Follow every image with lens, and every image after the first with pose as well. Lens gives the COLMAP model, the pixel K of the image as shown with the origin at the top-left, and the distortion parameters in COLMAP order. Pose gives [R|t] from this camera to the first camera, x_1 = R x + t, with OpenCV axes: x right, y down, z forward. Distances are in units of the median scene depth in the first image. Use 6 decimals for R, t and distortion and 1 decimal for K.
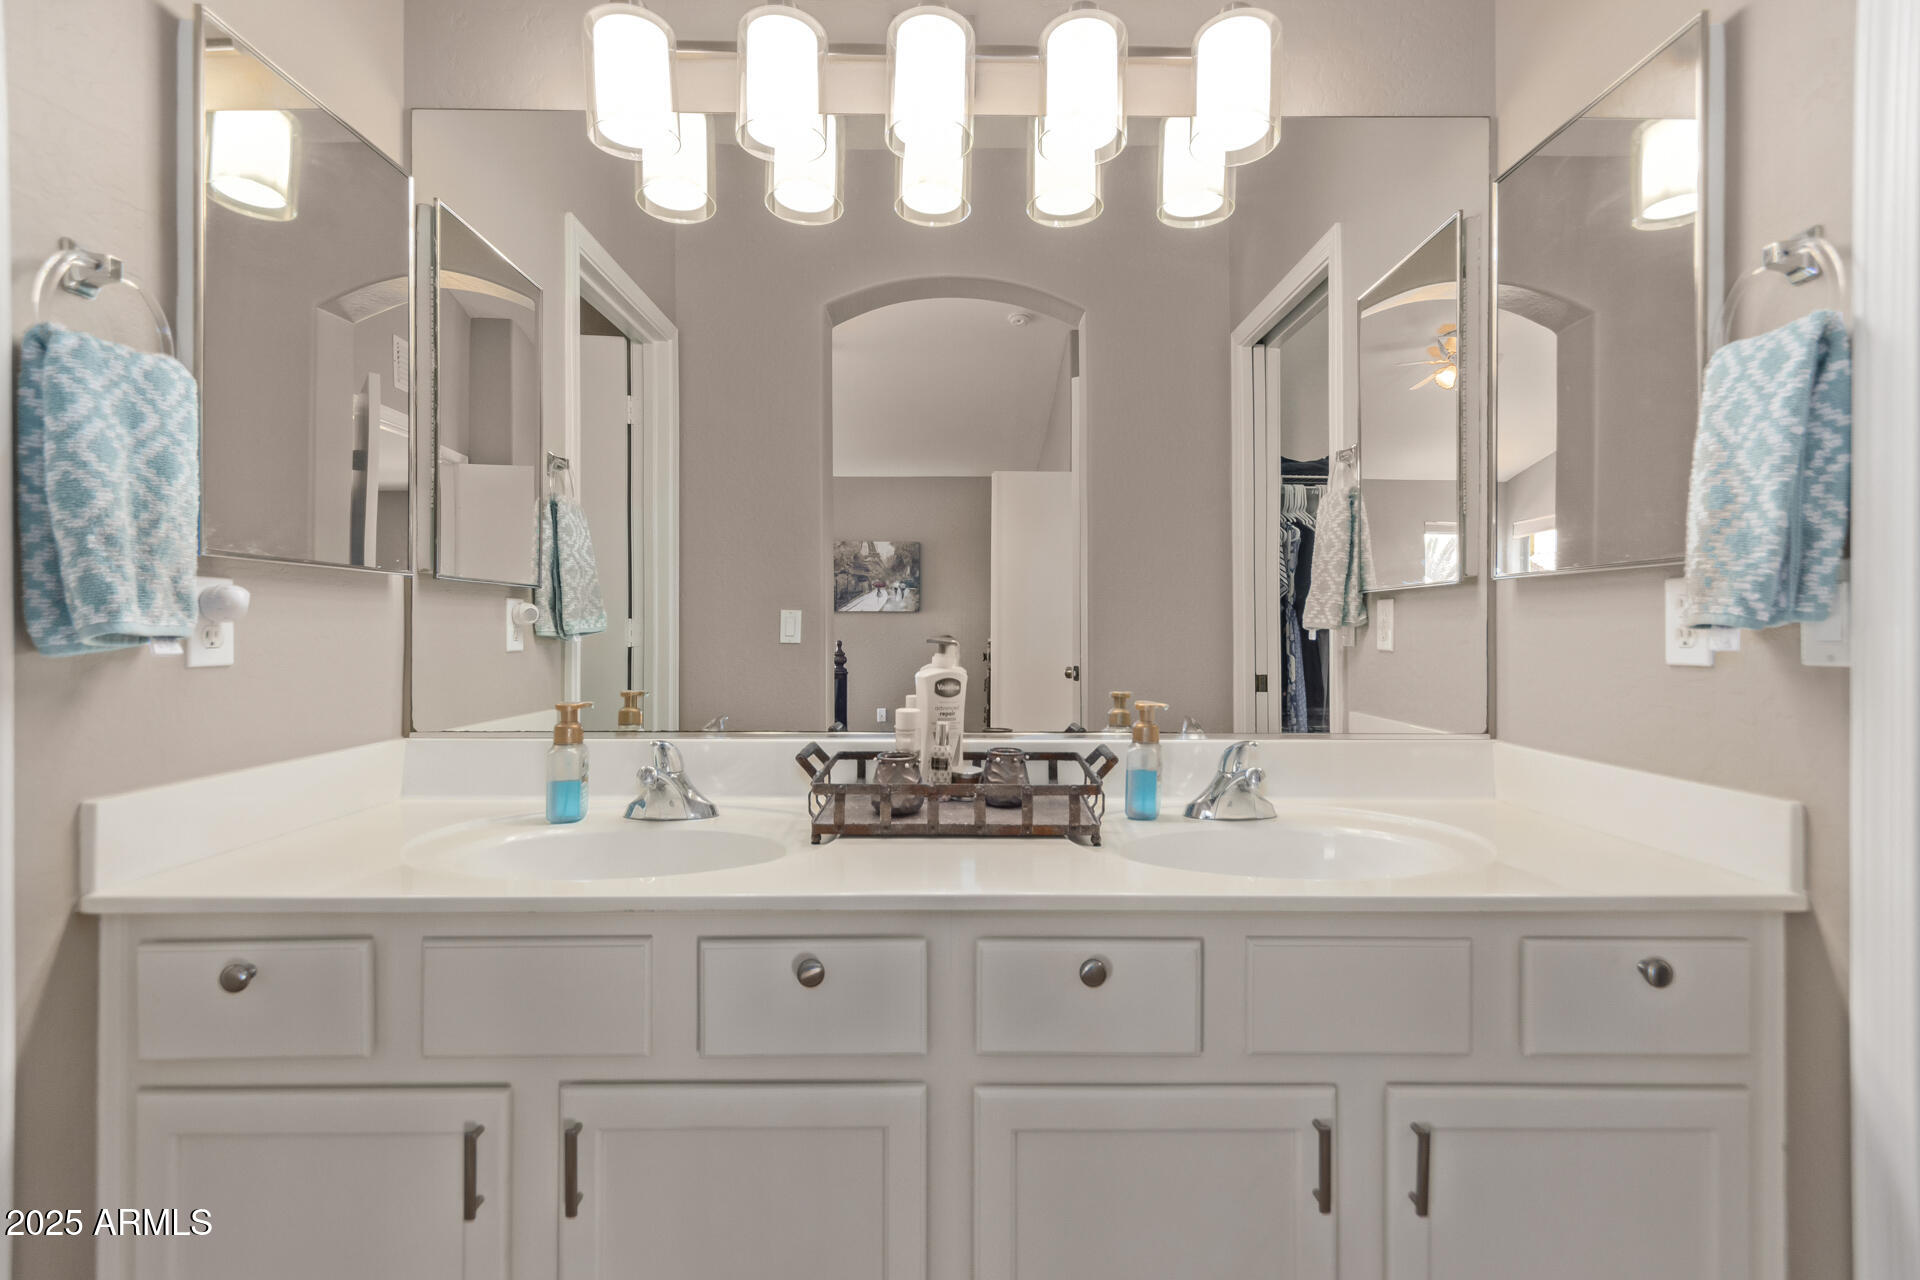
lens RADIAL K [[898.9, 0, 960.4], [0, 898.9, 634.6], [0, 0, 1]] dist [0.031422, -0.000082]
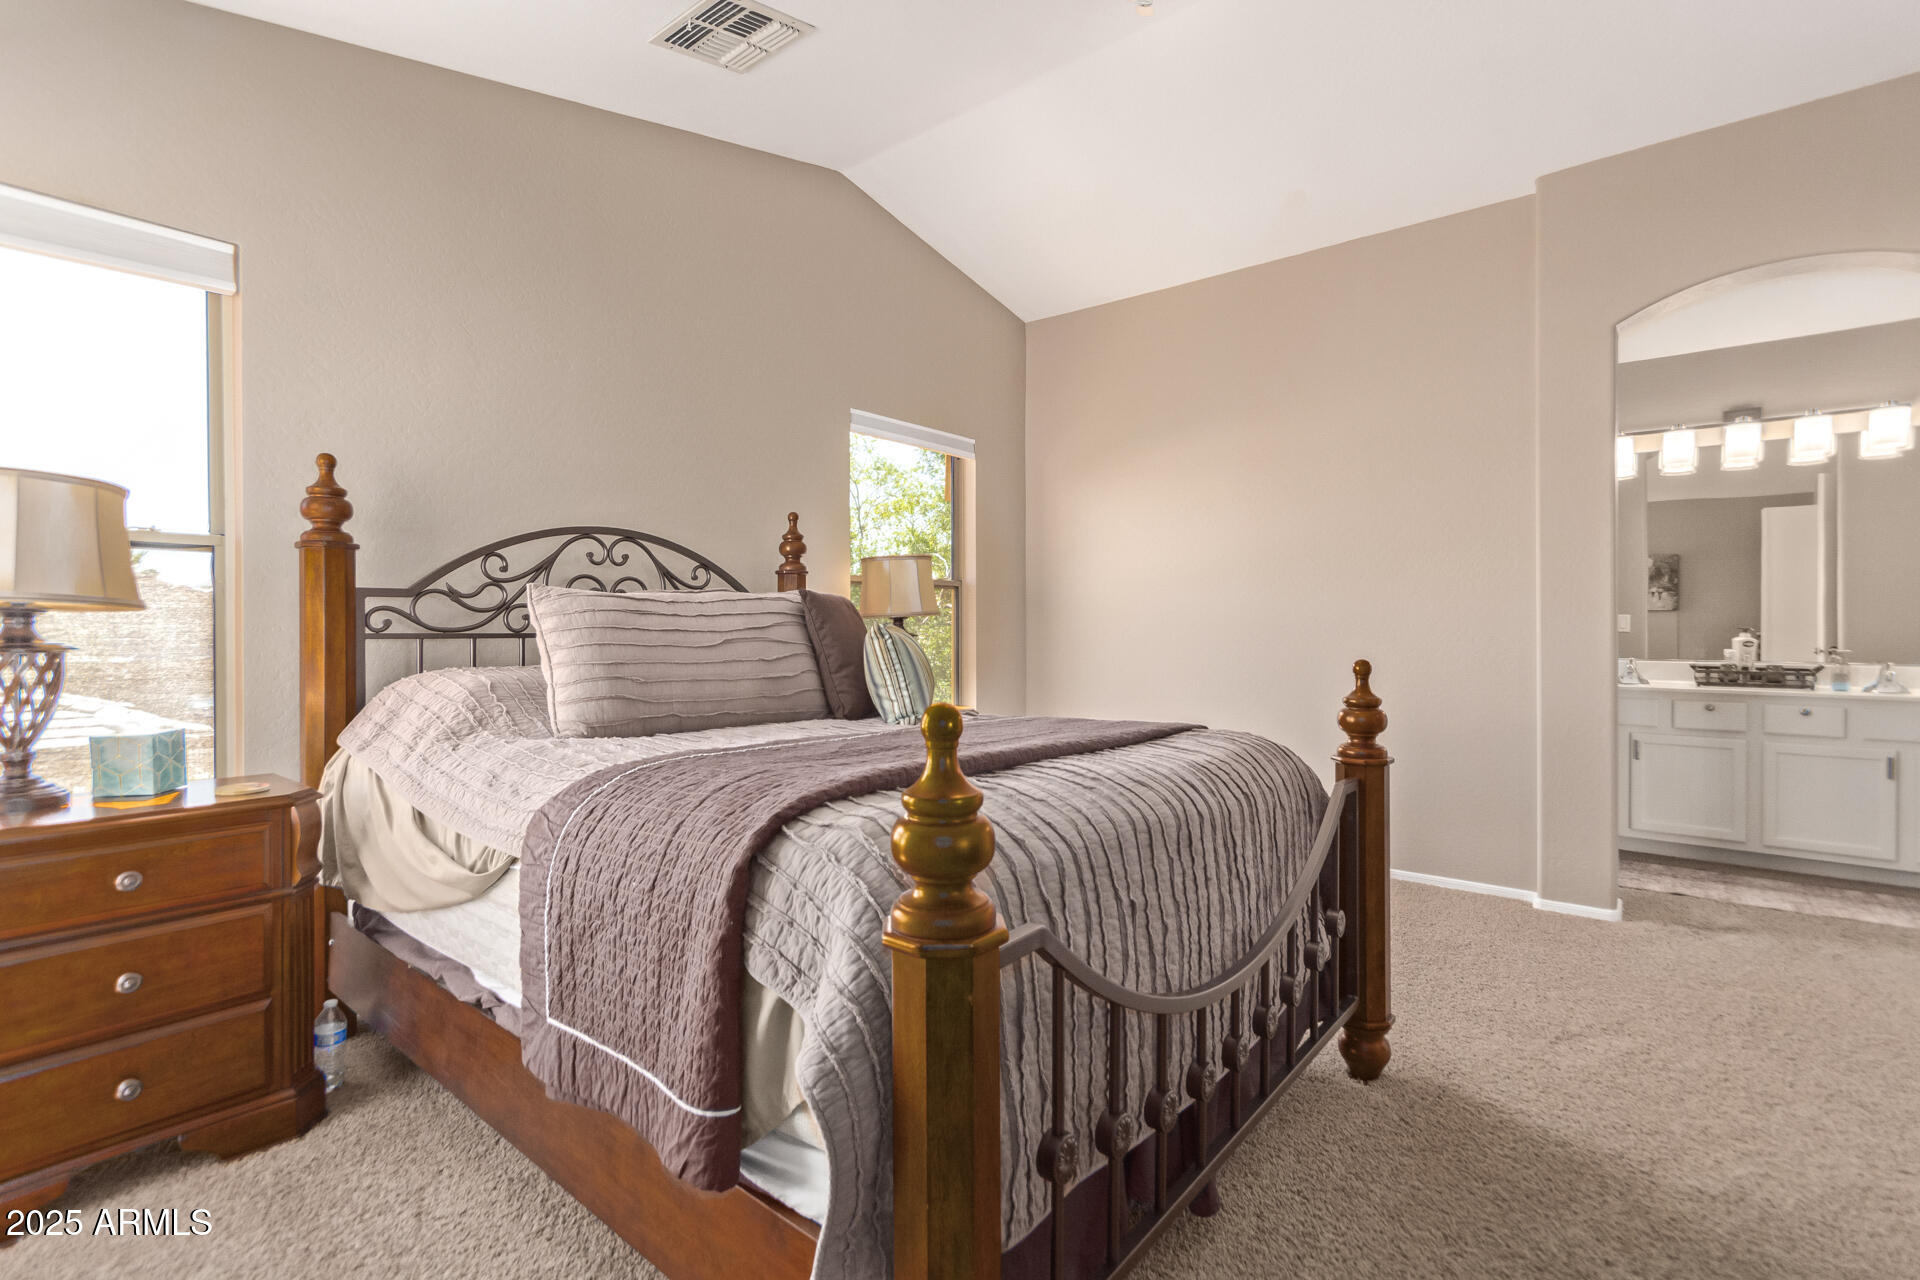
lens RADIAL K [[898.9, 0, 950.1], [0, 898.9, 630.0], [0, 0, 1]] dist [0.031422, -0.000082]
pose [[0.776467, 0.000733, -0.630157, -0.147774], [-0.001427, 0.999999, -0.000596, 0.014763], [0.630156, 0.001362, 0.776468, -3.119515]]
